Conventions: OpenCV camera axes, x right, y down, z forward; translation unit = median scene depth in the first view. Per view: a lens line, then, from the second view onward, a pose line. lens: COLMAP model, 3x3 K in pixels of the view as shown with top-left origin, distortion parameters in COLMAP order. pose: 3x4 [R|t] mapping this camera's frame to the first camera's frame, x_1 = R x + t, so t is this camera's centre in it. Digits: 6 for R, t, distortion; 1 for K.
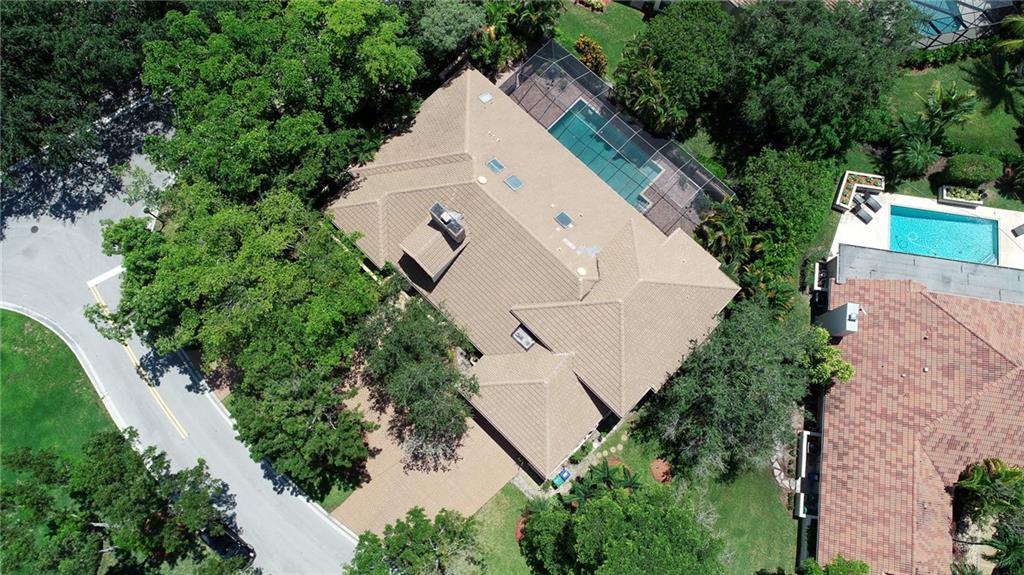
lens RADIAL K [[742.1, 0, 510.2], [0, 742.1, 288.5], [0, 0, 1]] dist [0.038898, -0.003157]
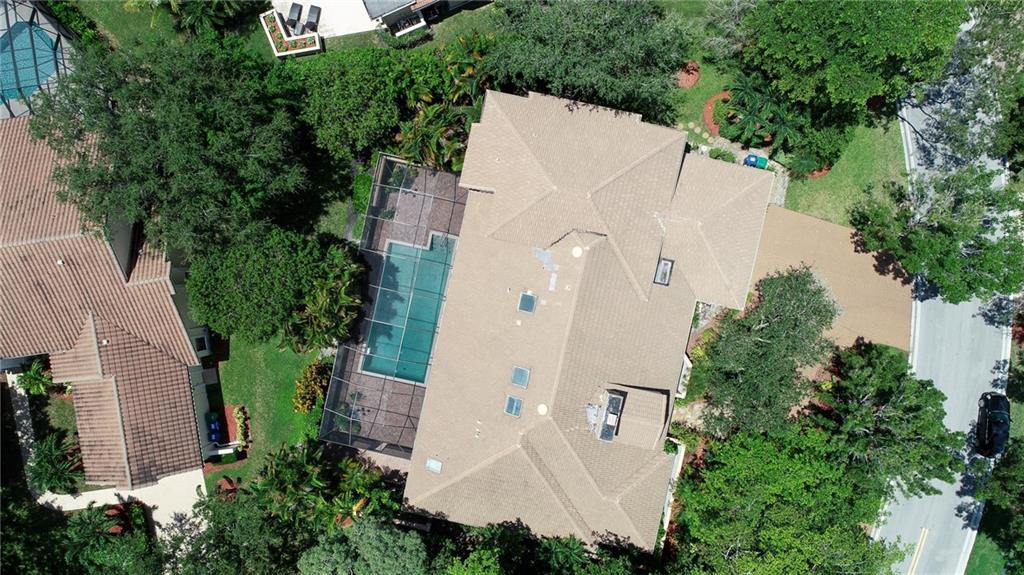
lens RADIAL K [[742.1, 0, 510.8], [0, 742.1, 286.0], [0, 0, 1]] dist [0.038898, -0.003157]
pose [[-0.525685, -0.850626, -0.009582, 0.100724], [0.826988, -0.513652, 0.228589, -0.275142], [-0.199365, 0.112242, 0.973476, 0.158859]]
